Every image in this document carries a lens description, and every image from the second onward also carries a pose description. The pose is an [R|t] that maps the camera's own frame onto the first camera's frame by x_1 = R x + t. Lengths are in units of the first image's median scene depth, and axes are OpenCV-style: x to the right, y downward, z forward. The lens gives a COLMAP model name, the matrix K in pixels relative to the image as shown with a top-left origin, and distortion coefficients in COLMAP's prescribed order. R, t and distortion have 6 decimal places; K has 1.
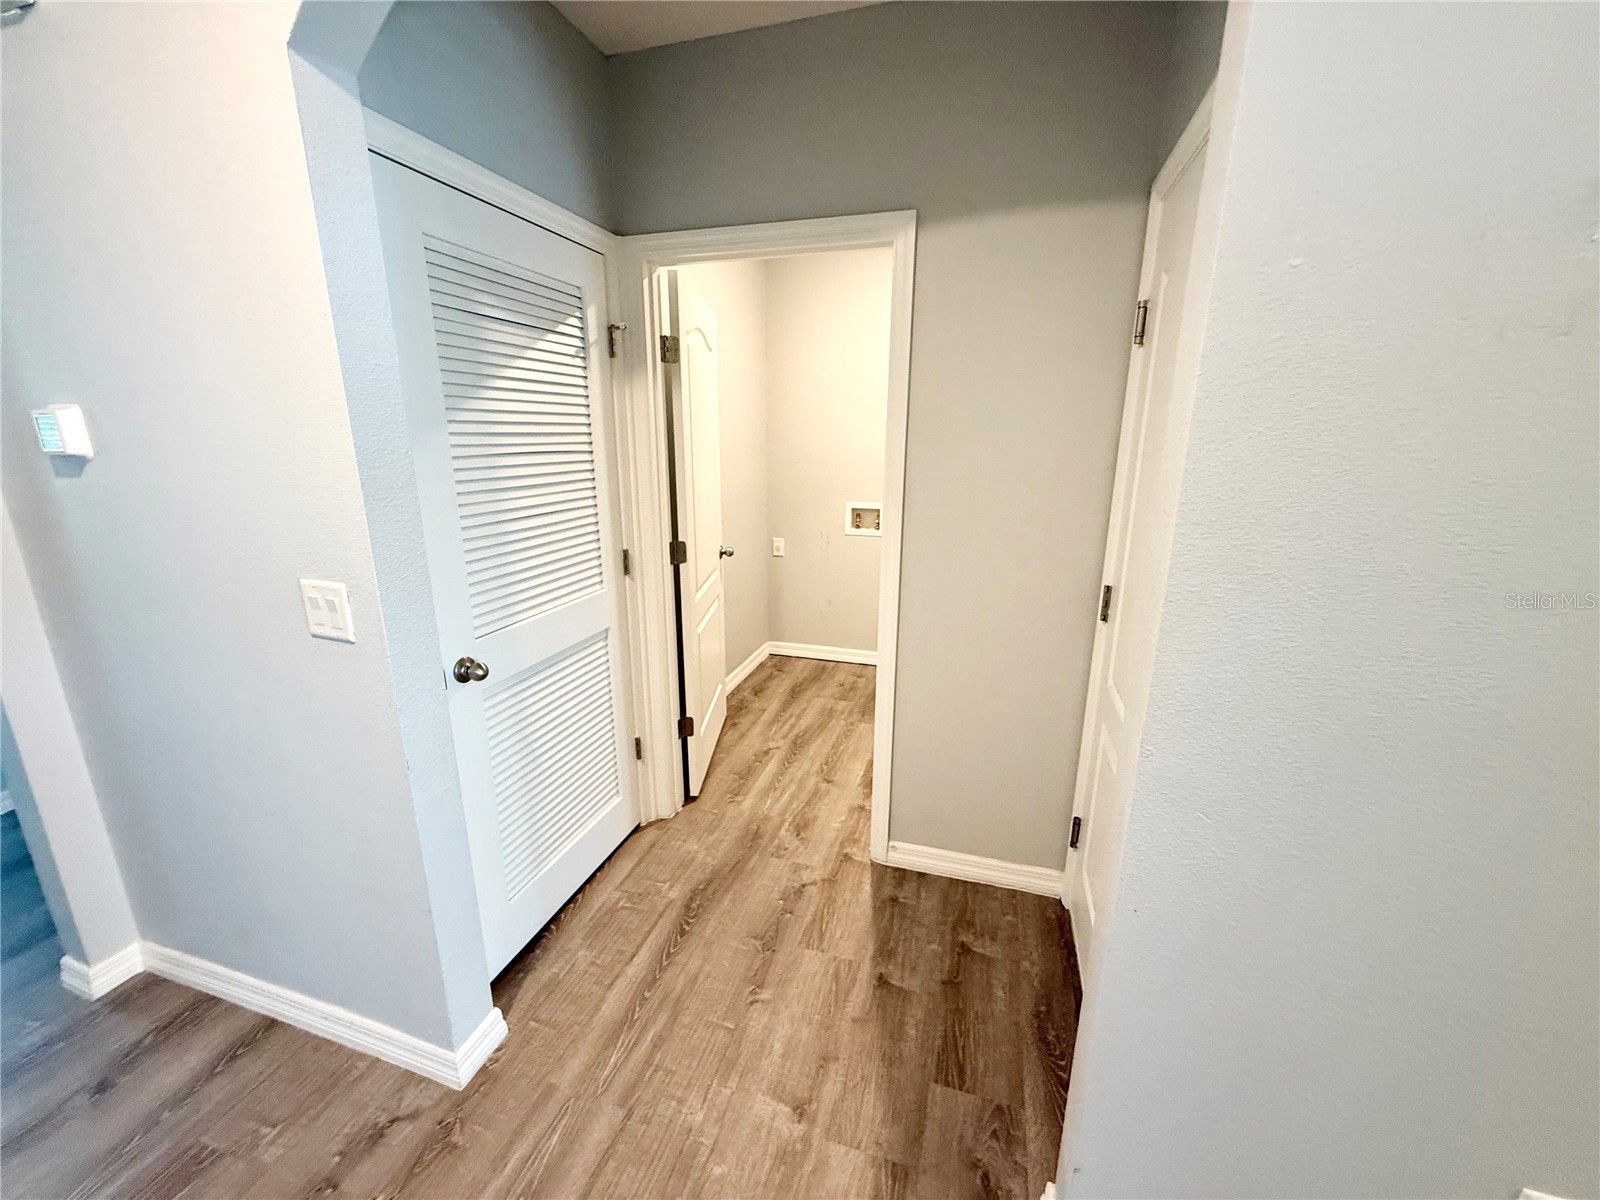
lens RADIAL K [[639.0, 0, 797.8], [0, 639.0, 599.4], [0, 0, 1]] dist [-0.000409, -0.001248]
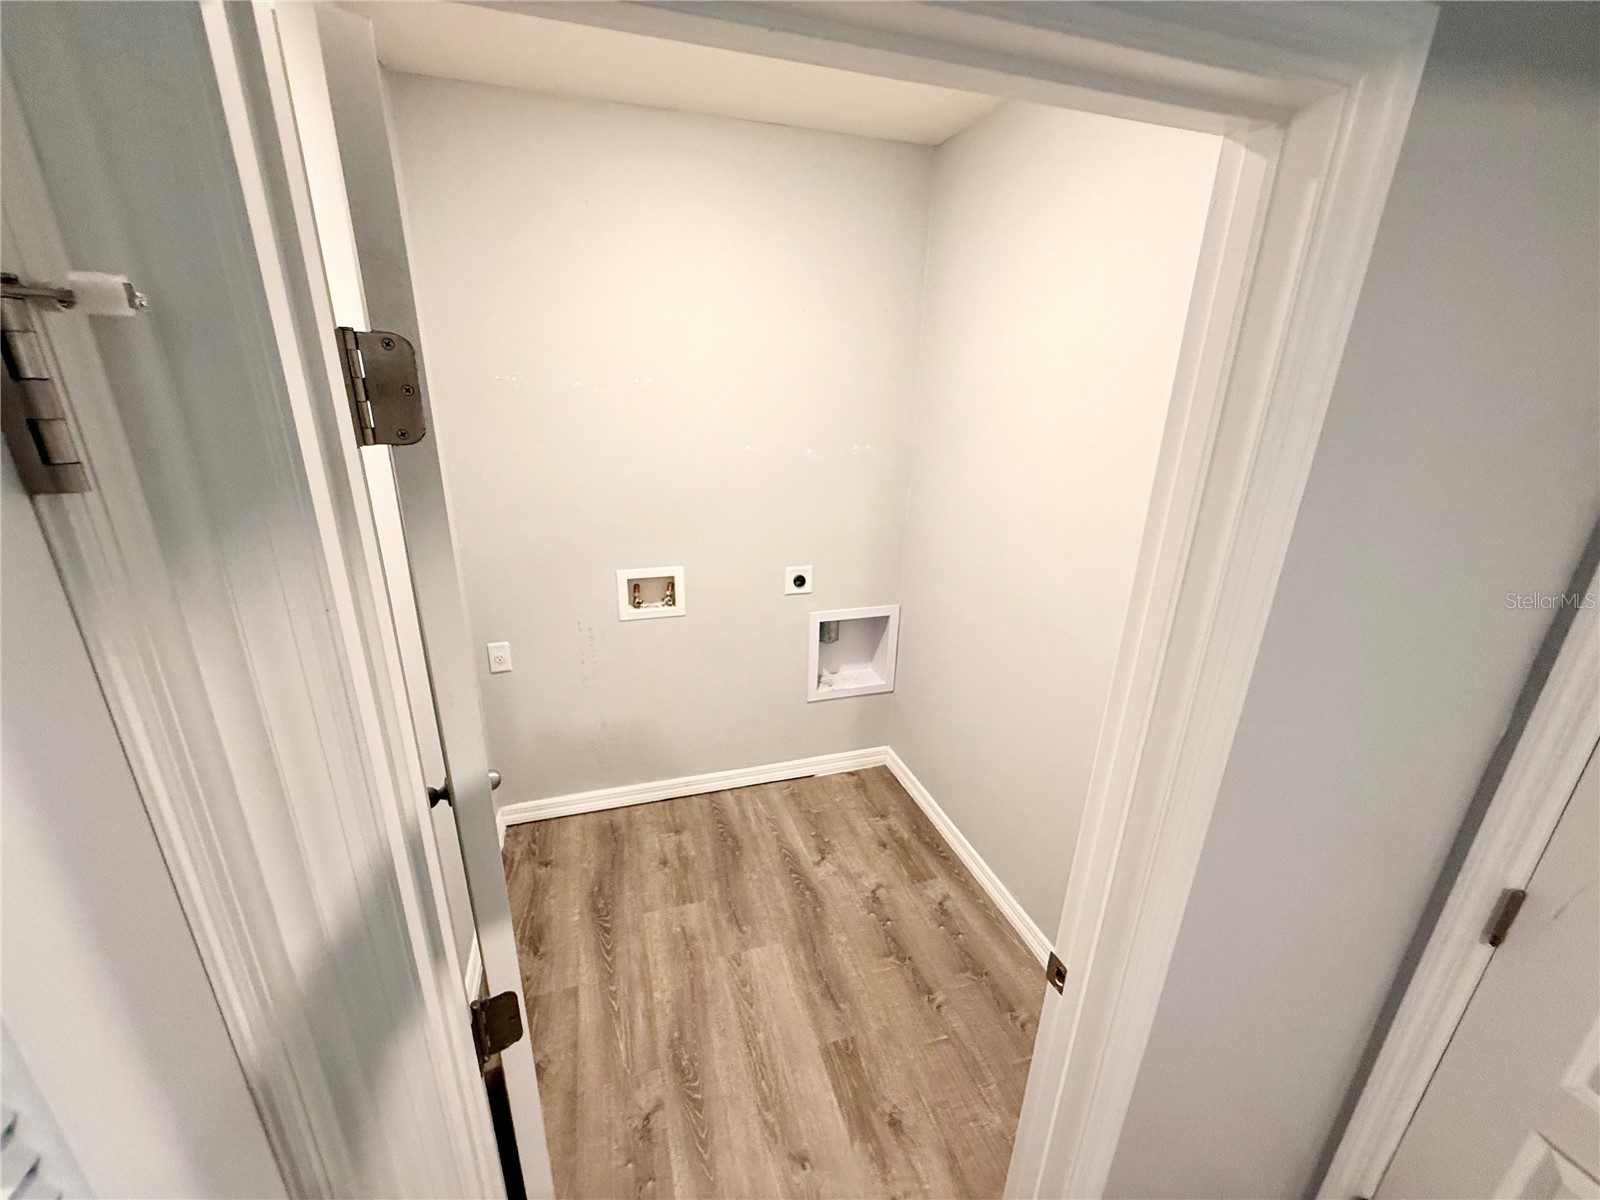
lens RADIAL K [[639.0, 0, 795.5], [0, 639.0, 599.8], [0, 0, 1]] dist [-0.000409, -0.001248]
pose [[0.826145, -0.170647, 0.536995, -0.131350], [0.125206, 0.984807, 0.120329, -0.199919], [-0.549370, -0.032174, 0.834960, 0.442359]]
